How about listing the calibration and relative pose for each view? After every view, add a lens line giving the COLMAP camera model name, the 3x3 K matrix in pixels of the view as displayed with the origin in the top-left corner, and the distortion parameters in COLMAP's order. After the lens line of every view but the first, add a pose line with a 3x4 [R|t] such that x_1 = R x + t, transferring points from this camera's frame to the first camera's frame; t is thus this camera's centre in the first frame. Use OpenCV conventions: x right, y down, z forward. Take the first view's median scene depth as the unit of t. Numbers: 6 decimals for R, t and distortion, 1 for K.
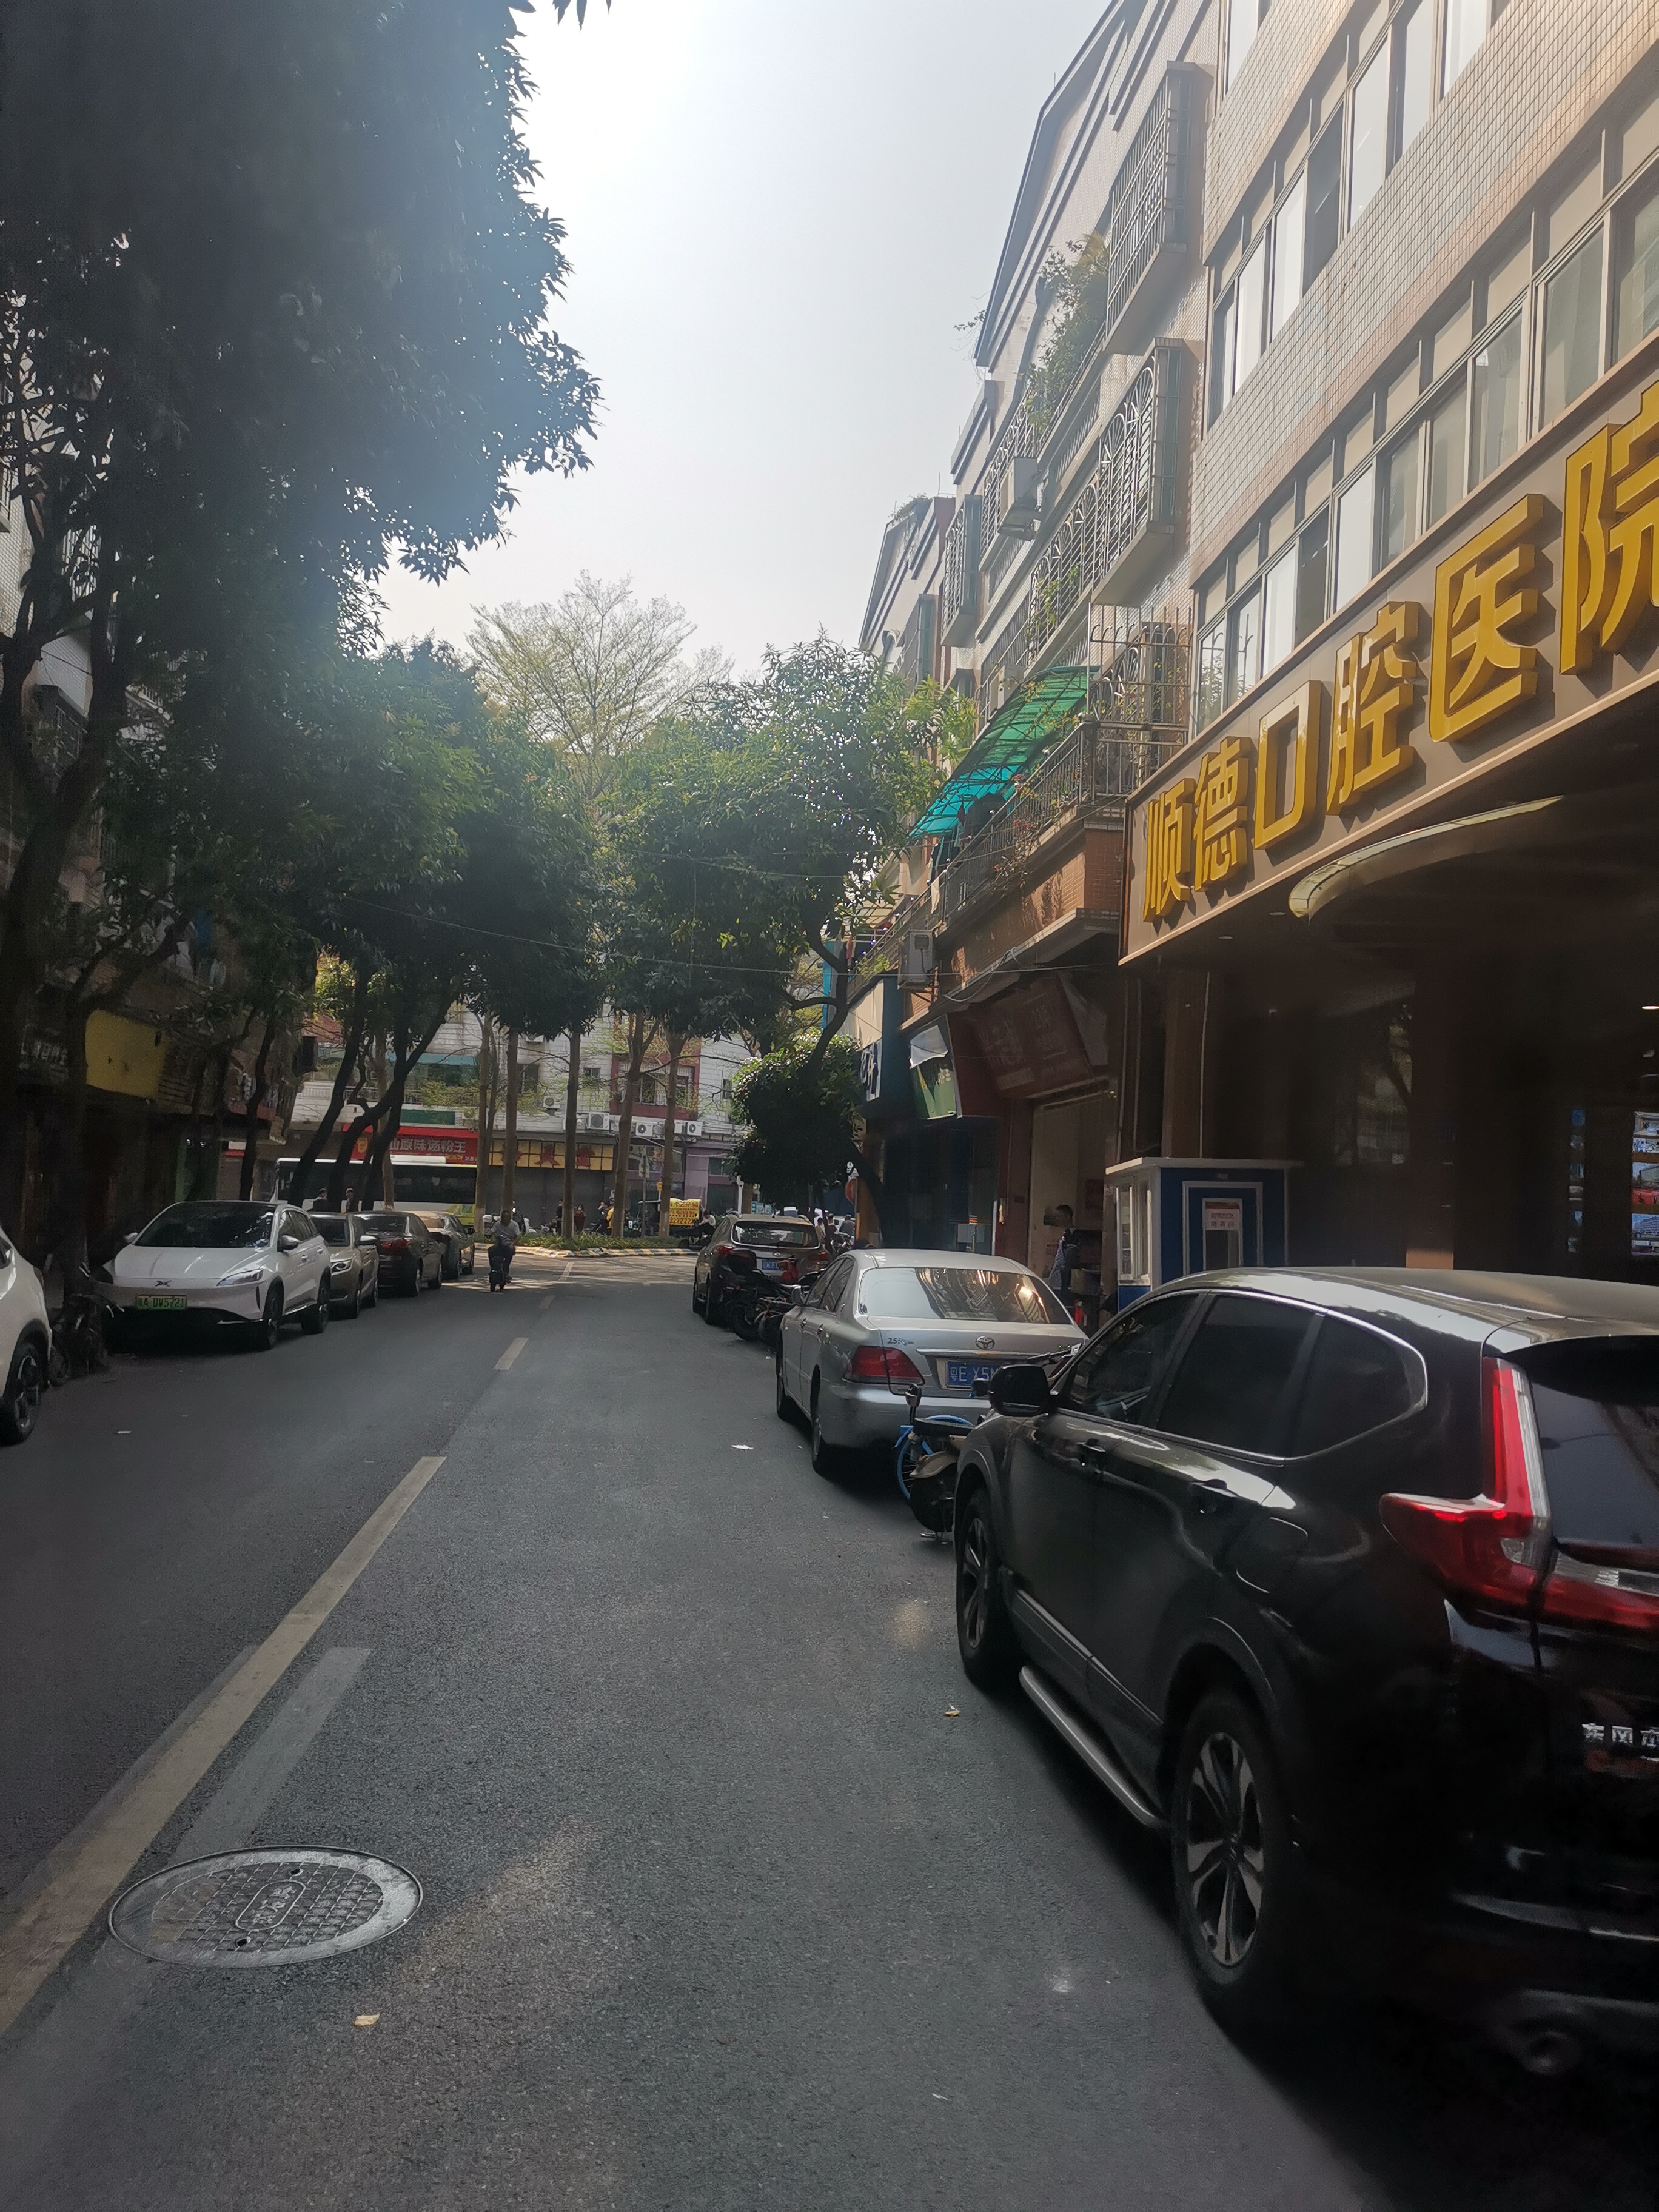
lens RADIAL K [[1711.5, 0, 829.5], [0, 1711.5, 1106.0], [0, 0, 1]] dist [0.097983, -0.104386]
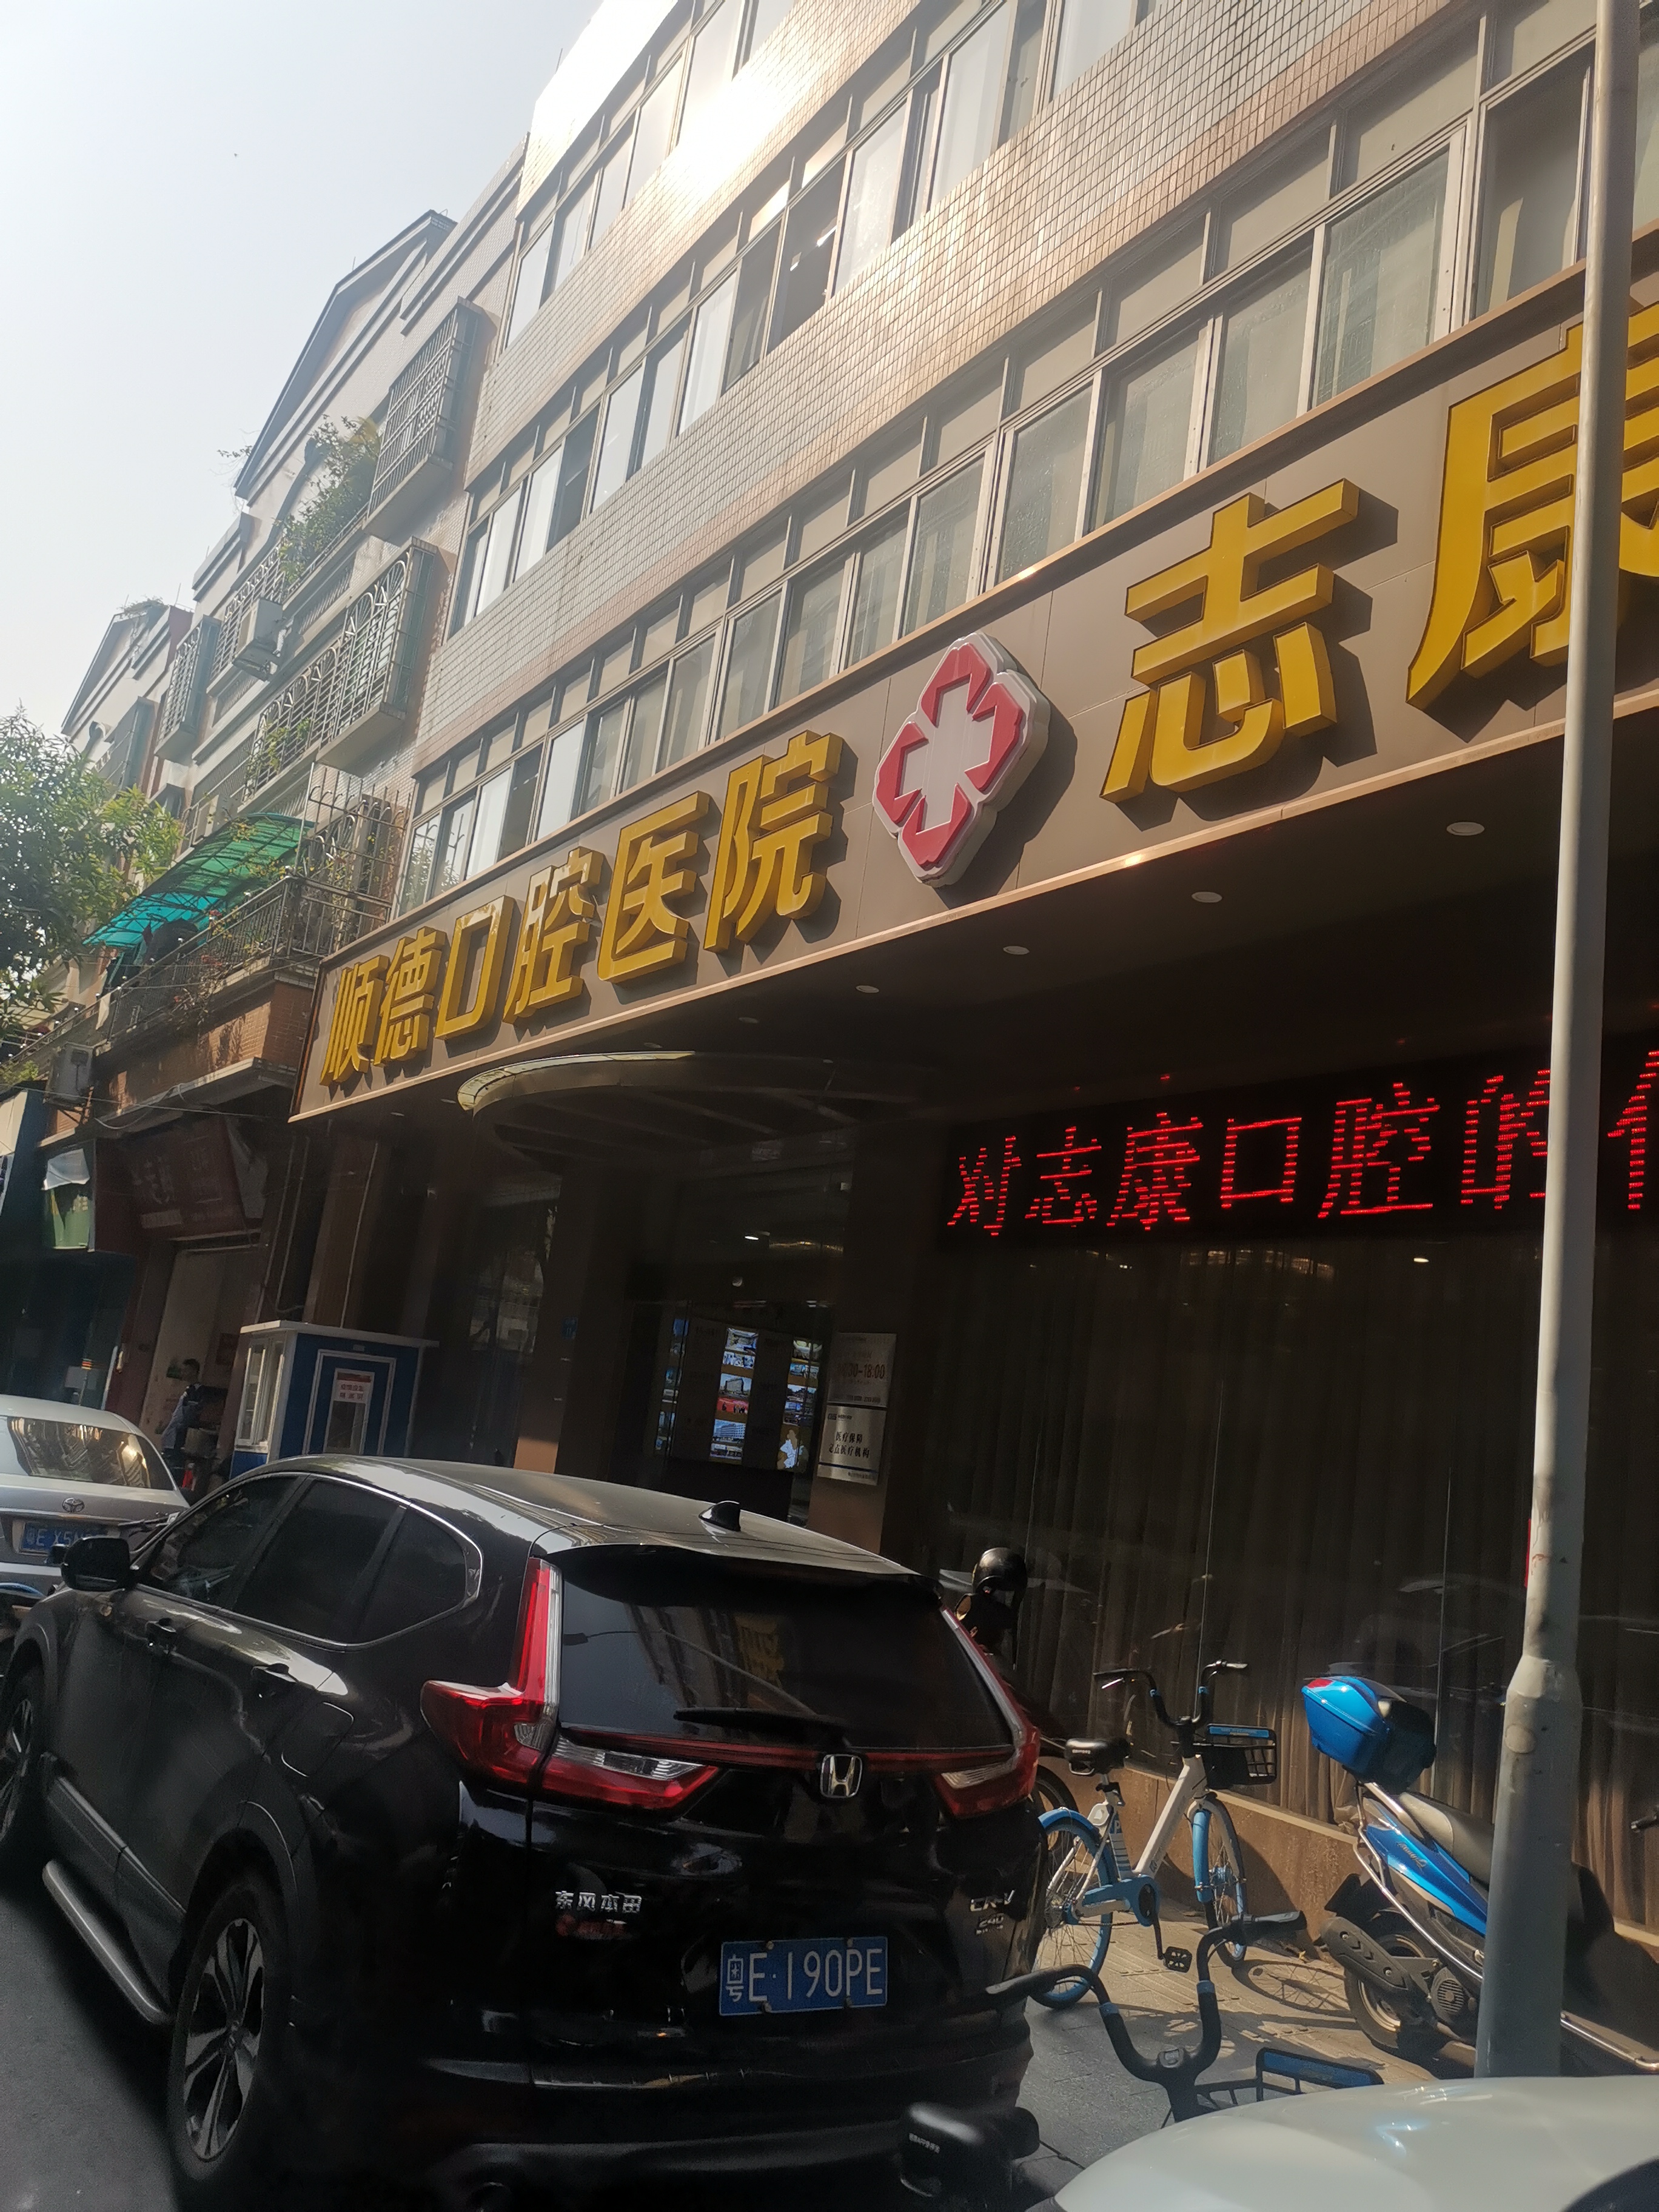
lens RADIAL K [[1746.9, 0, 795.7], [0, 1746.9, 1105.3], [0, 0, 1]] dist [0.057850, -0.046212]
pose [[0.891447, 0.161507, 0.423365, -0.000198], [-0.122933, 0.985483, -0.117096, -0.010632], [-0.436131, 0.052339, 0.898360, -0.038241]]
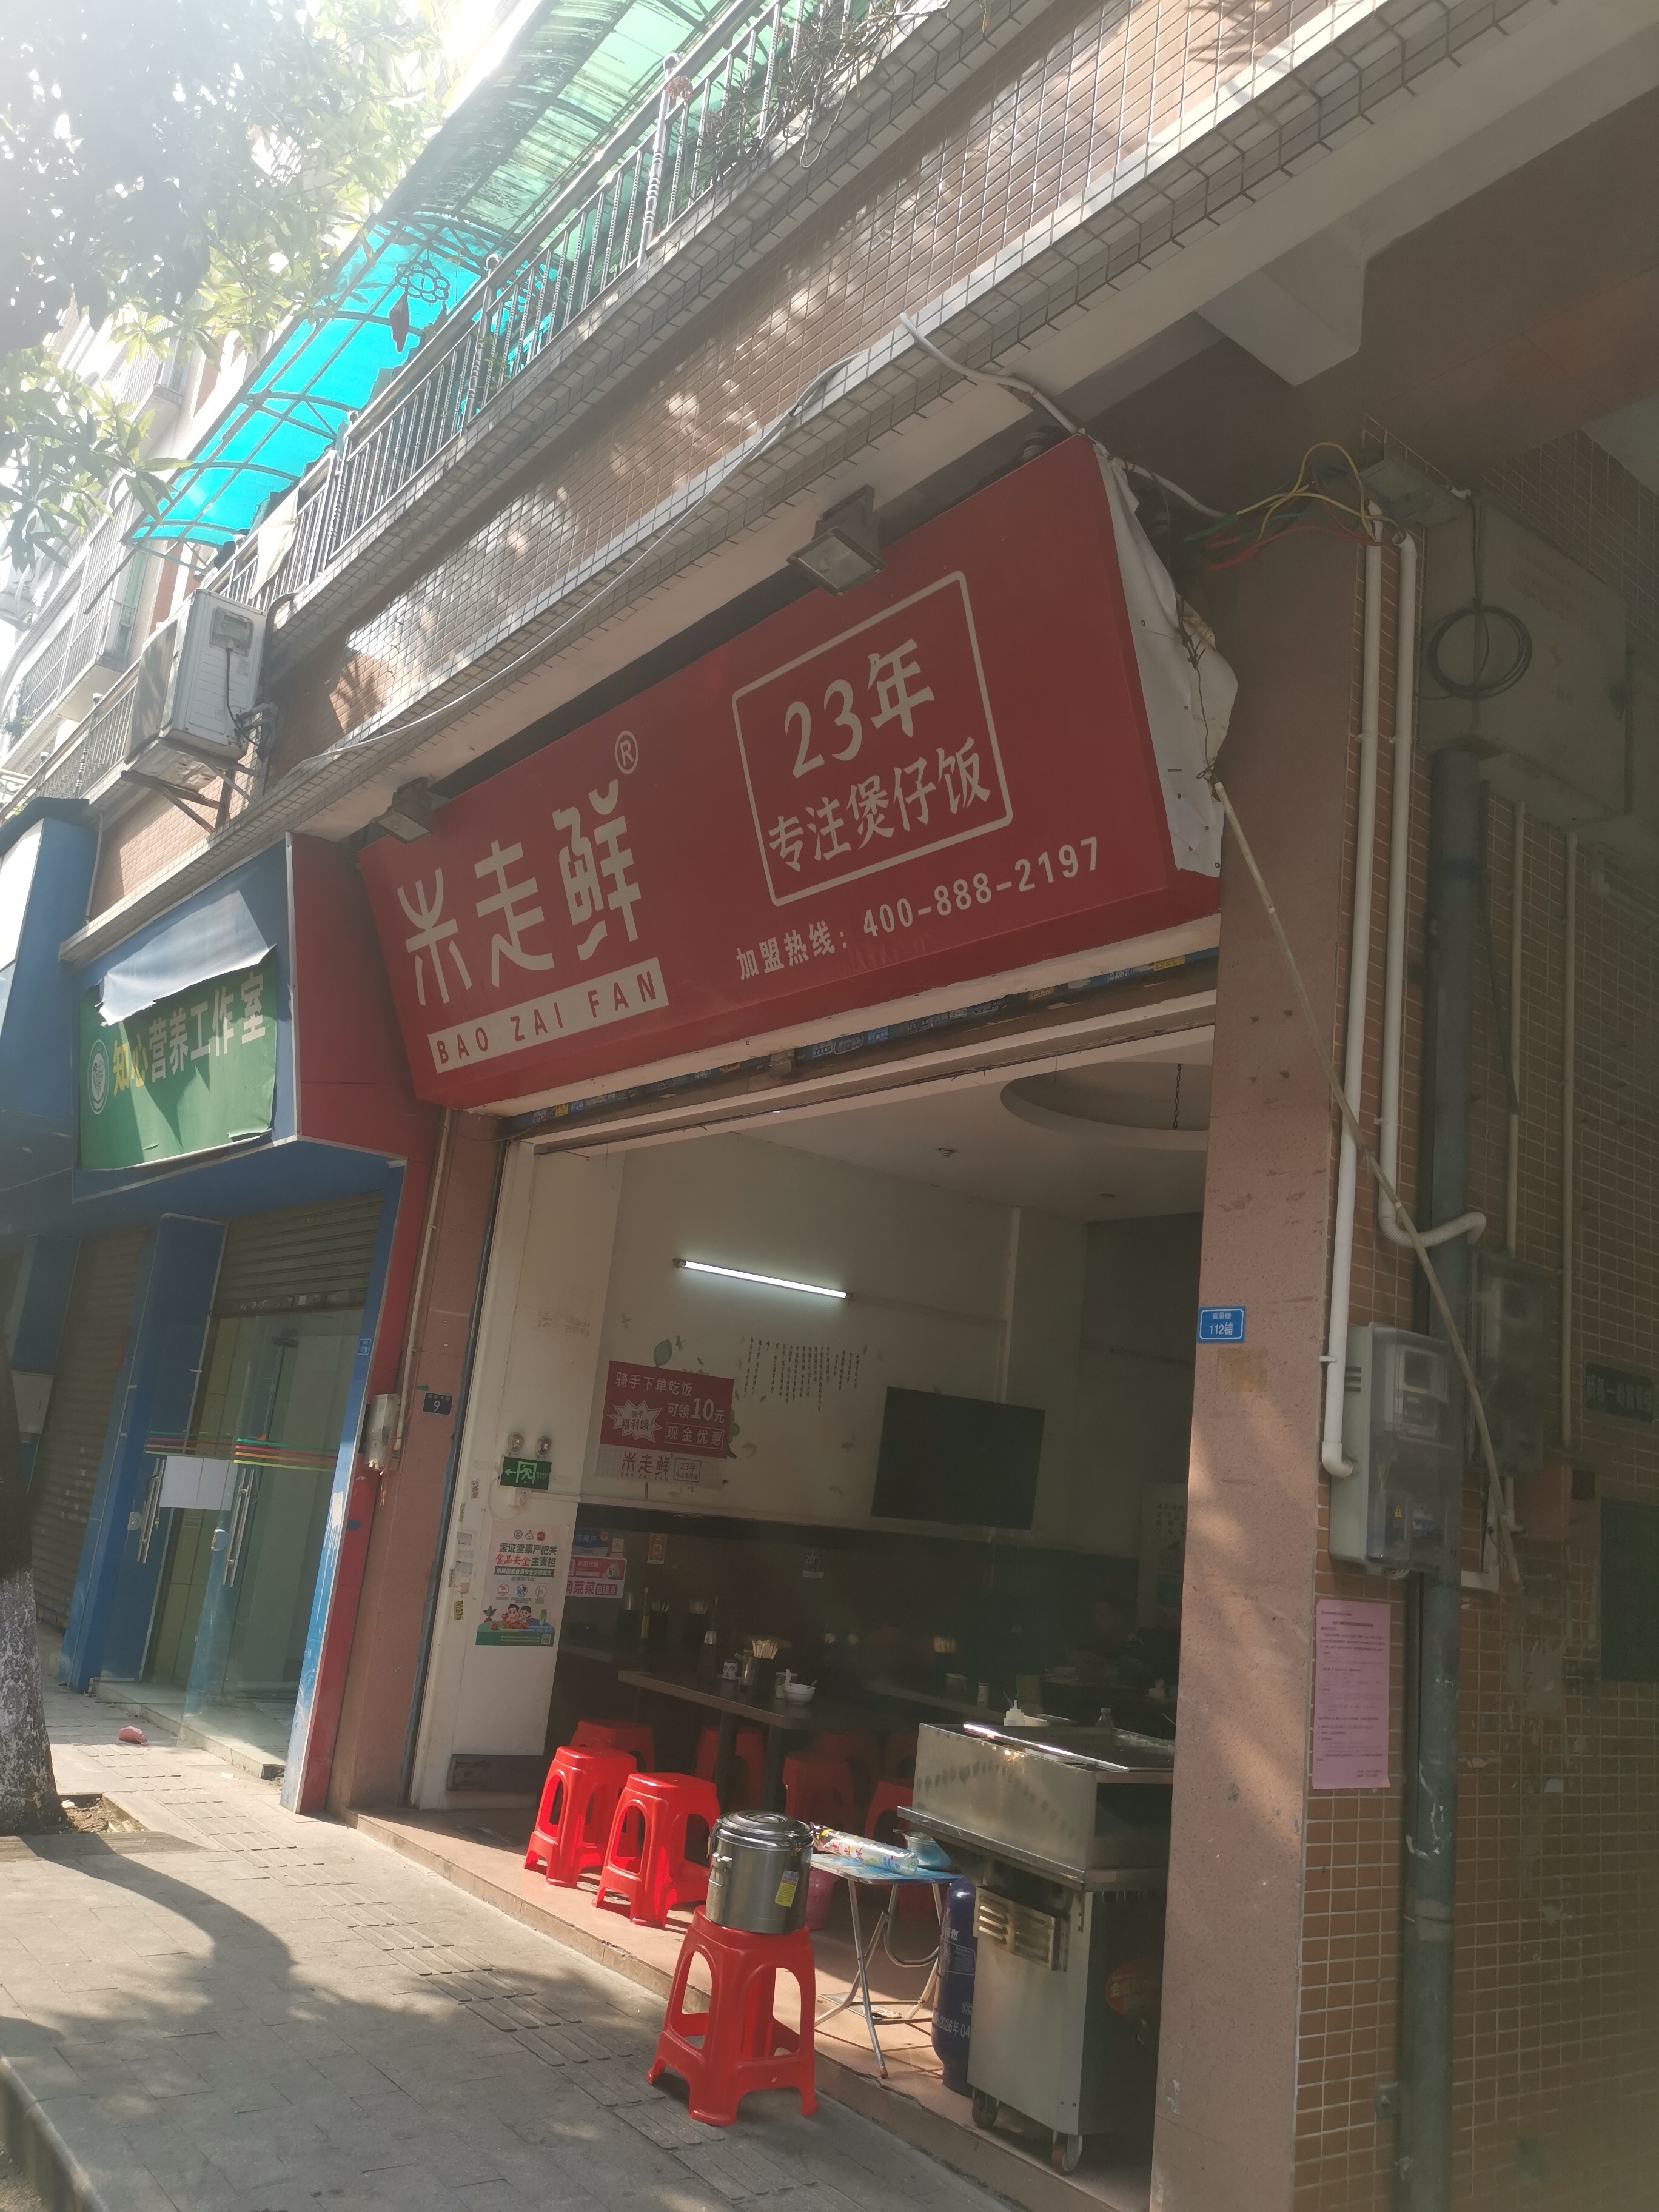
lens RADIAL K [[1693.8, 0, 849.0], [0, 1693.8, 1118.1], [0, 0, 1]] dist [0.058435, -0.061829]
pose [[0.851151, 0.160052, 0.499926, 0.004997], [-0.101007, 0.984522, -0.143225, 0.062857], [-0.515111, 0.071410, 0.854143, 1.077879]]
